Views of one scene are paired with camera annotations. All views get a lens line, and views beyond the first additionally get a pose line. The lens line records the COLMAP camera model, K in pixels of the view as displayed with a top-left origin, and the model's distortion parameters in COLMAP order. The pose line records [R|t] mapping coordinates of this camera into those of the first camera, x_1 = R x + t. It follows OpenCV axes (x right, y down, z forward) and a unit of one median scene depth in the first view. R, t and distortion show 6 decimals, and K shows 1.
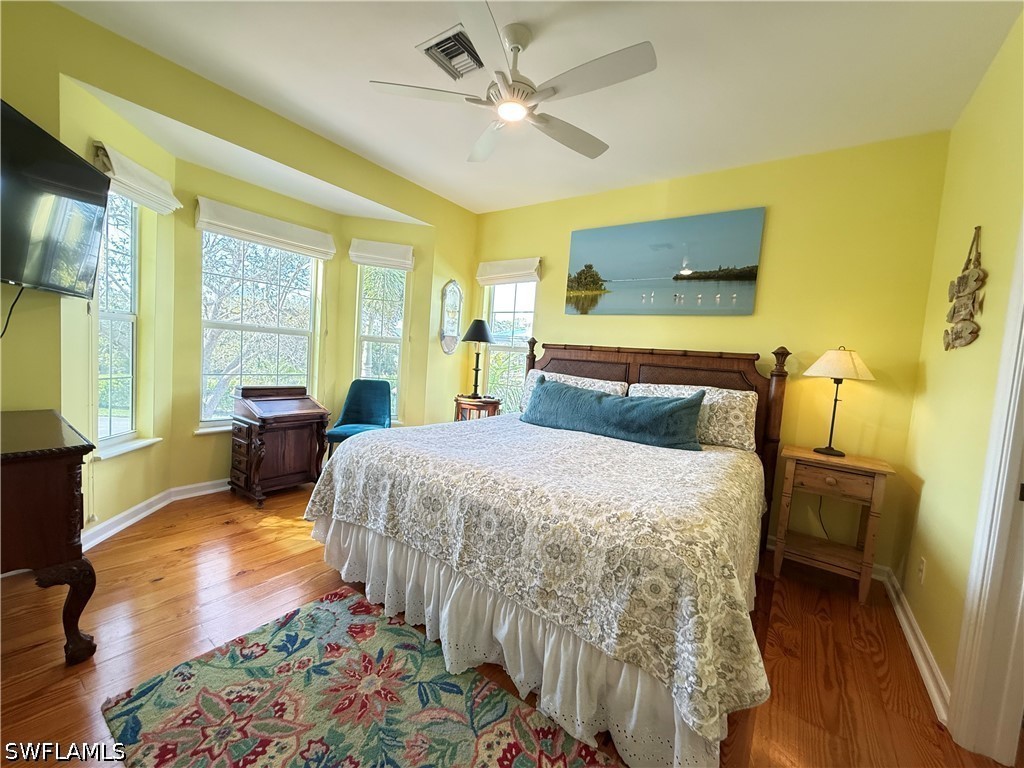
lens RADIAL K [[407.5, 0, 510.1], [0, 407.5, 385.6], [0, 0, 1]] dist [-0.001221, 0.000333]
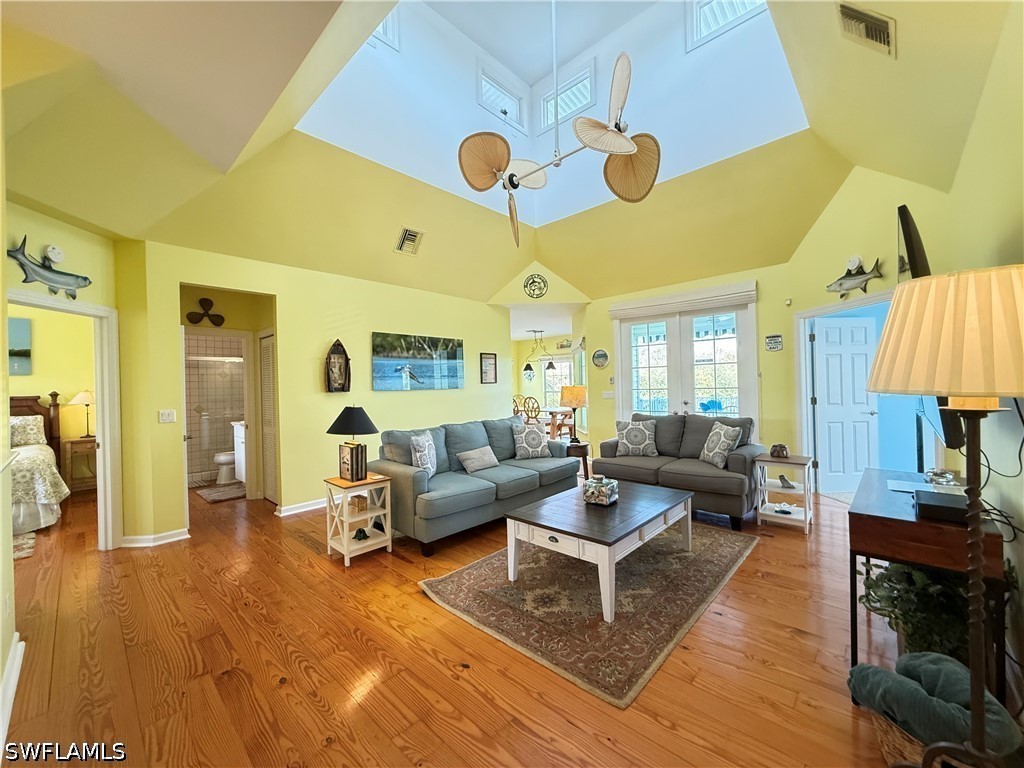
lens RADIAL K [[407.5, 0, 509.4], [0, 407.5, 385.0], [0, 0, 1]] dist [-0.001221, 0.000333]
pose [[0.127371, -0.073660, 0.989116, -1.094228], [0.104782, 0.992658, 0.060430, -0.012598], [-0.986305, 0.095944, 0.134154, -1.582354]]
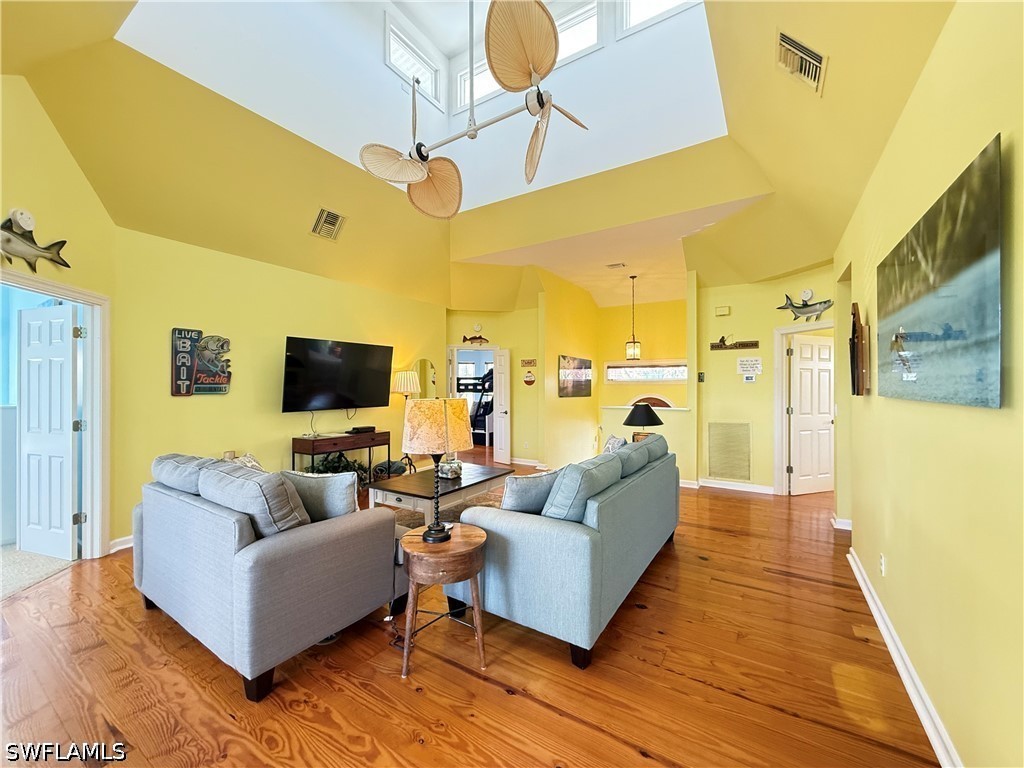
lens RADIAL K [[407.5, 0, 512.2], [0, 407.5, 382.9], [0, 0, 1]] dist [-0.001221, 0.000333]
pose [[0.065423, -0.077327, -0.994857, 1.678363], [-0.067066, 0.994398, -0.081702, 0.161653], [0.995601, 0.072067, 0.059871, -1.538016]]
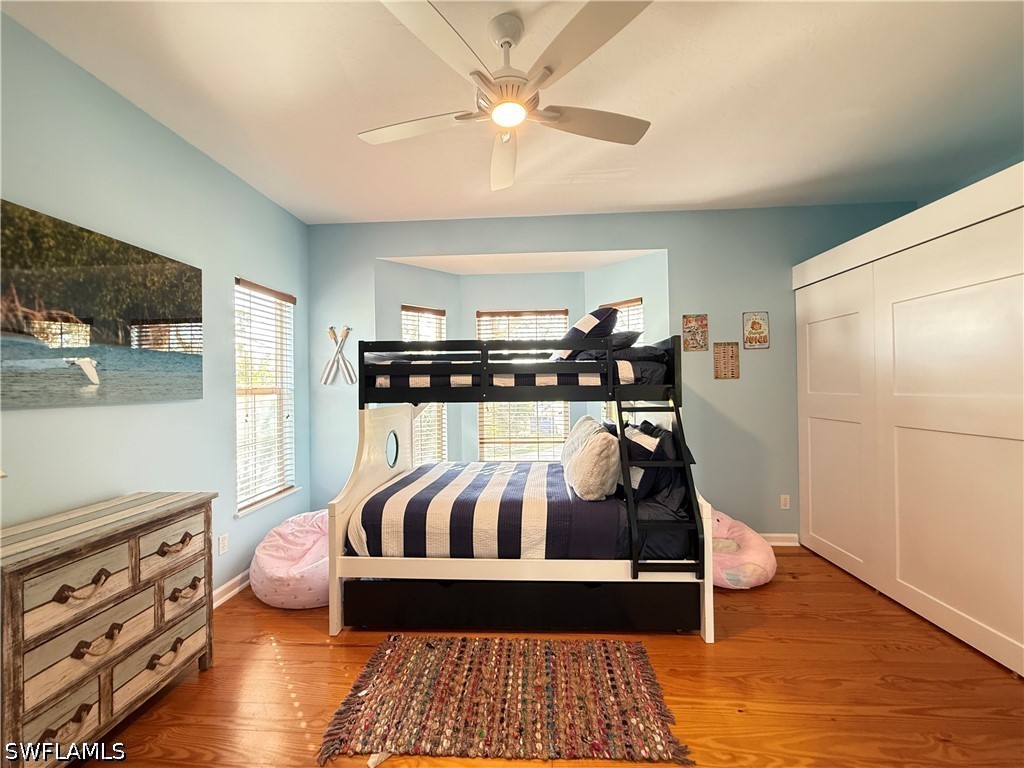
lens RADIAL K [[407.5, 0, 510.0], [0, 407.5, 386.1], [0, 0, 1]] dist [-0.001221, 0.000333]
pose [[0.528090, -0.084739, -0.844950, -1.438566], [-0.009530, 0.994355, -0.105679, 0.030367], [0.849135, 0.063861, 0.524301, -2.282699]]
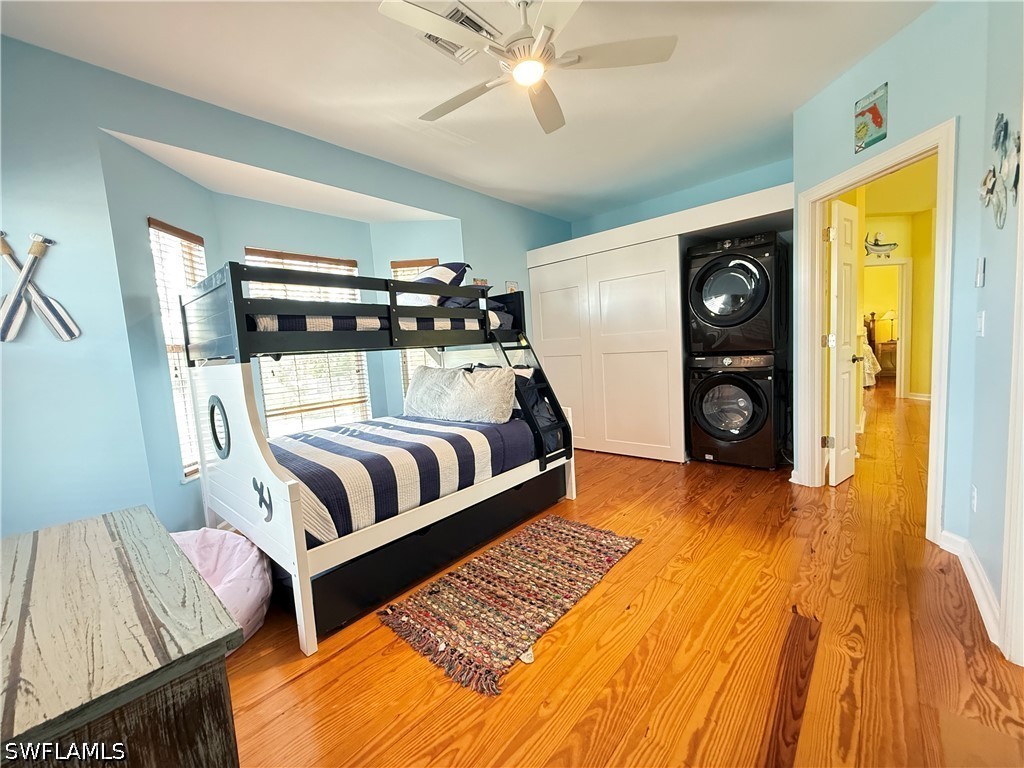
lens RADIAL K [[407.5, 0, 510.6], [0, 407.5, 386.6], [0, 0, 1]] dist [-0.001221, 0.000333]
pose [[0.984141, -0.130117, -0.120563, -1.943104], [0.132471, 0.991118, 0.011679, 0.076564], [0.117973, -0.027465, 0.992637, -2.695886]]
